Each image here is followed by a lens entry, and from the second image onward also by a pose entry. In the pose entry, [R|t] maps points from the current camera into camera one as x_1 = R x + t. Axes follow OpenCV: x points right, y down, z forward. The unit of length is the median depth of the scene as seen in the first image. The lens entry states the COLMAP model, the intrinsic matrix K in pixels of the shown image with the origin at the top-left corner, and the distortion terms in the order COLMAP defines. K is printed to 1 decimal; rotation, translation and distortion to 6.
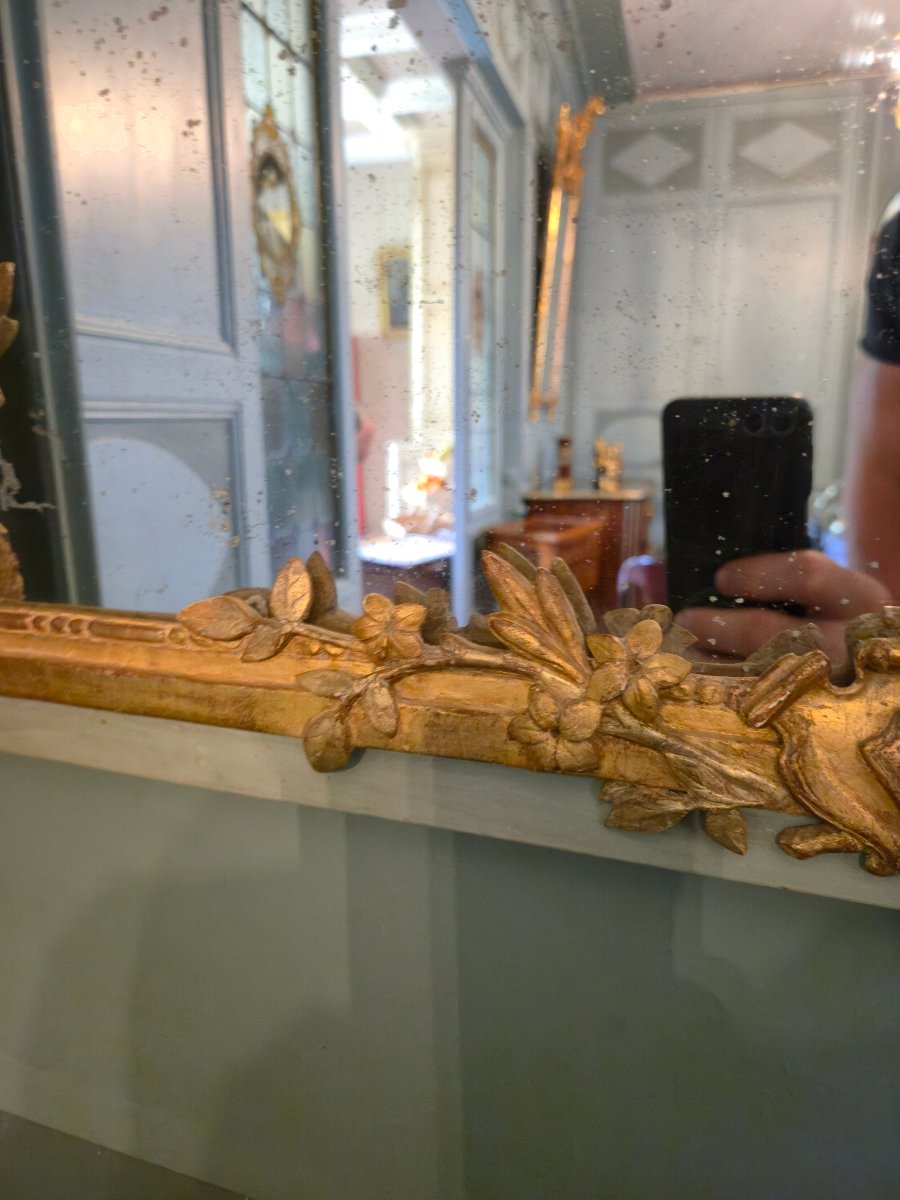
lens RADIAL K [[816.2, 0, 450.0], [0, 816.2, 600.0], [0, 0, 1]] dist [-0.005641, -0.002252]
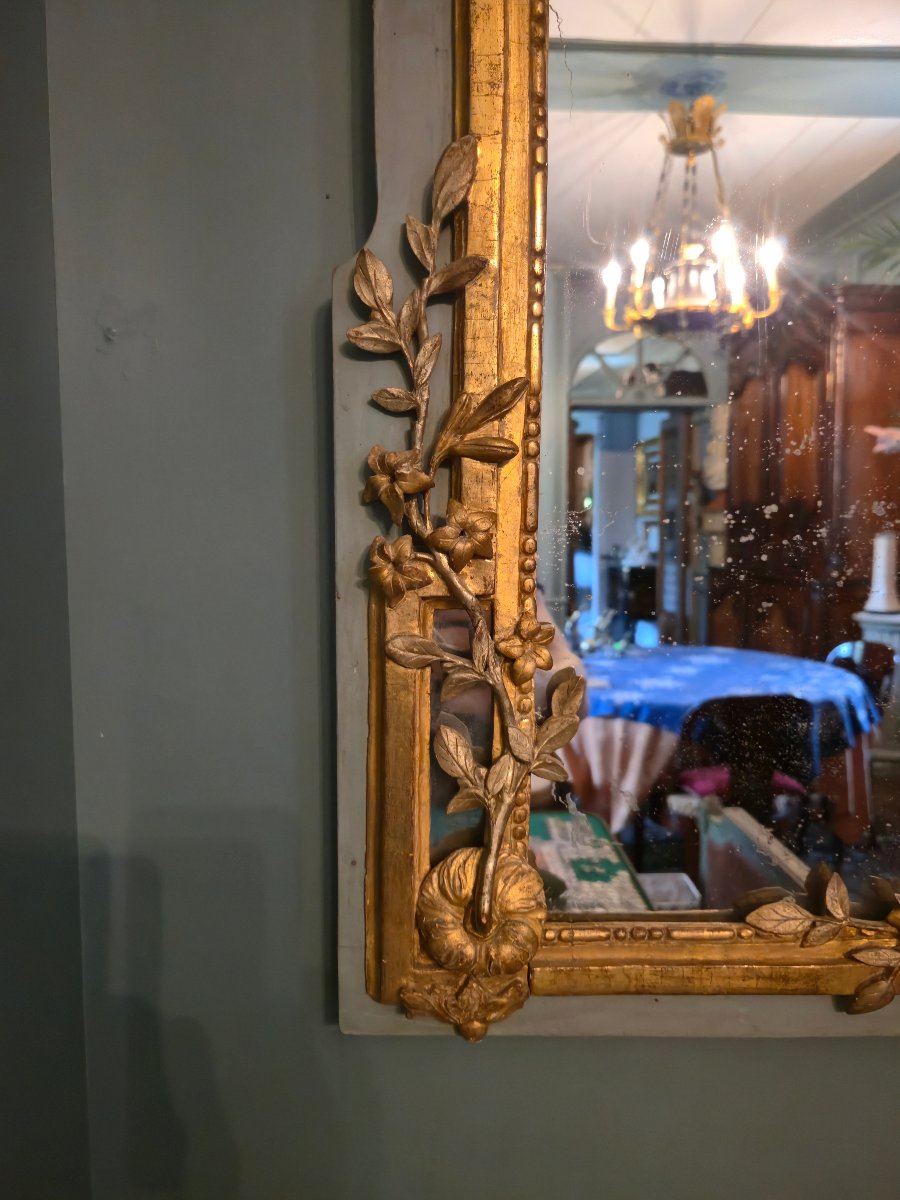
lens RADIAL K [[808.2, 0, 426.8], [0, 808.2, 601.5], [0, 0, 1]] dist [0.023319, -0.003434]
pose [[0.945813, -0.029249, 0.323393, -0.227291], [0.068134, 0.991640, -0.109579, -0.071880], [-0.317484, 0.125675, 0.939899, -0.041066]]
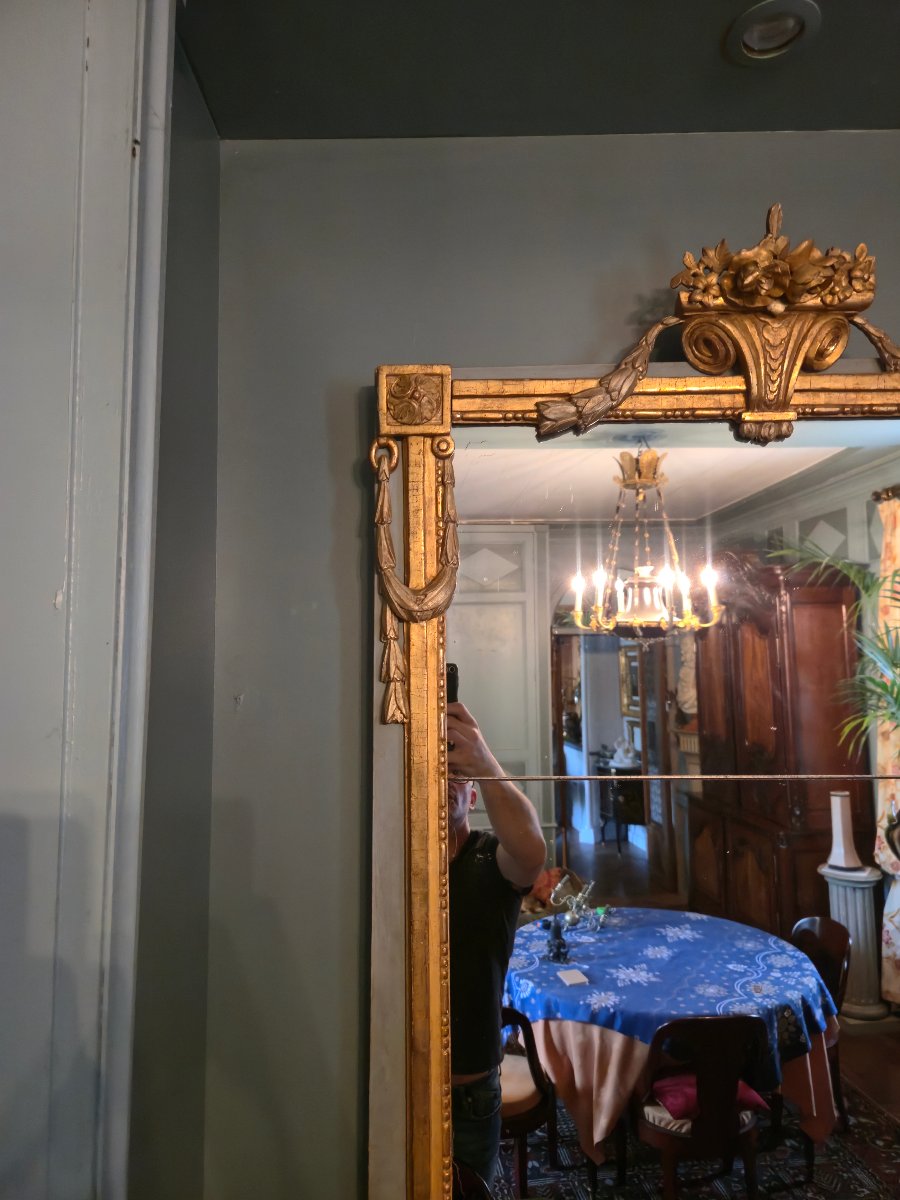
lens RADIAL K [[797.8, 0, 434.2], [0, 797.8, 603.6], [0, 0, 1]] dist [0.066466, -0.048497]
pose [[0.942419, 0.018753, 0.333907, -0.296853], [0.074357, 0.961686, -0.263878, -0.466611], [-0.326062, 0.273512, 0.904917, -0.382937]]
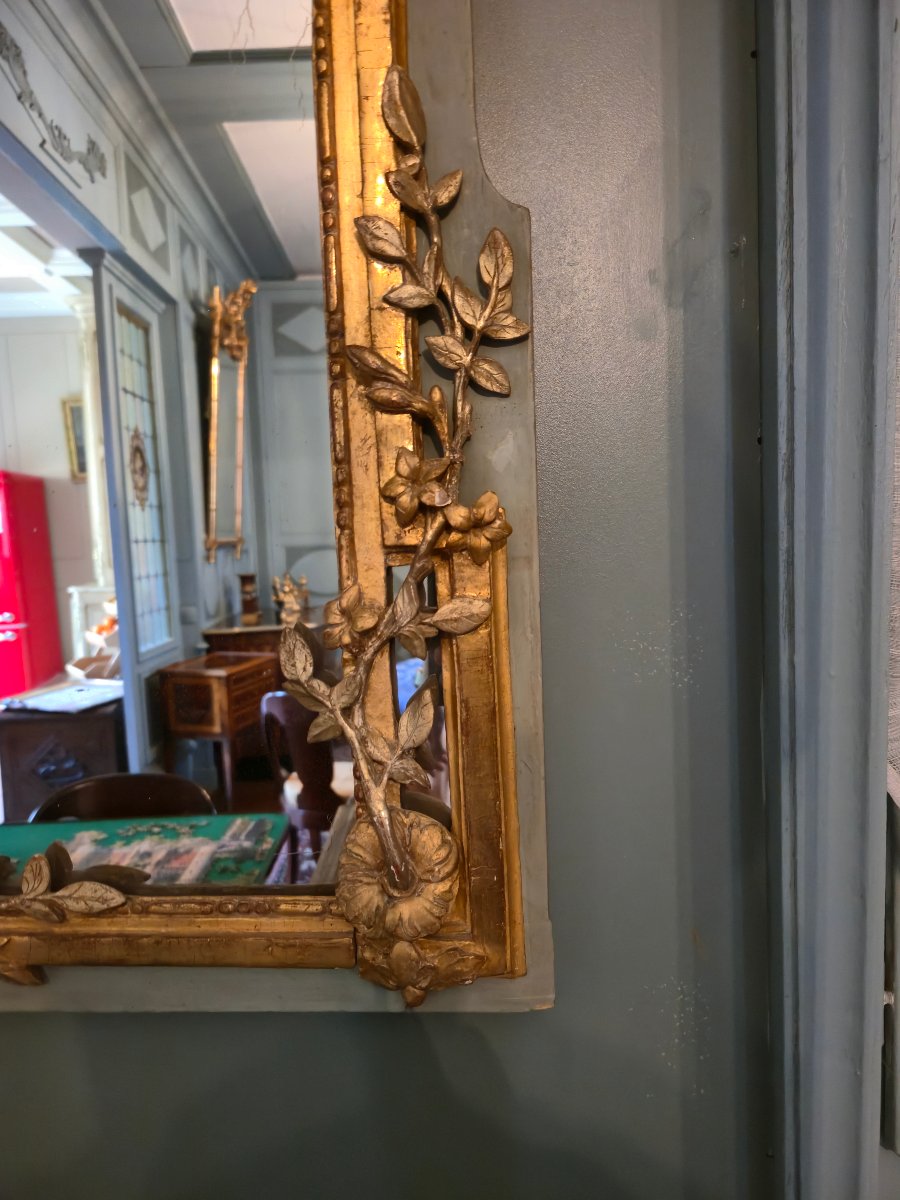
lens RADIAL K [[797.8, 0, 434.2], [0, 797.8, 603.6], [0, 0, 1]] dist [0.066466, -0.048497]
pose [[0.960261, -0.054852, 0.273660, 0.238559], [0.091504, 0.988178, -0.123013, -0.023372], [-0.263678, 0.143166, 0.953928, -0.191466]]
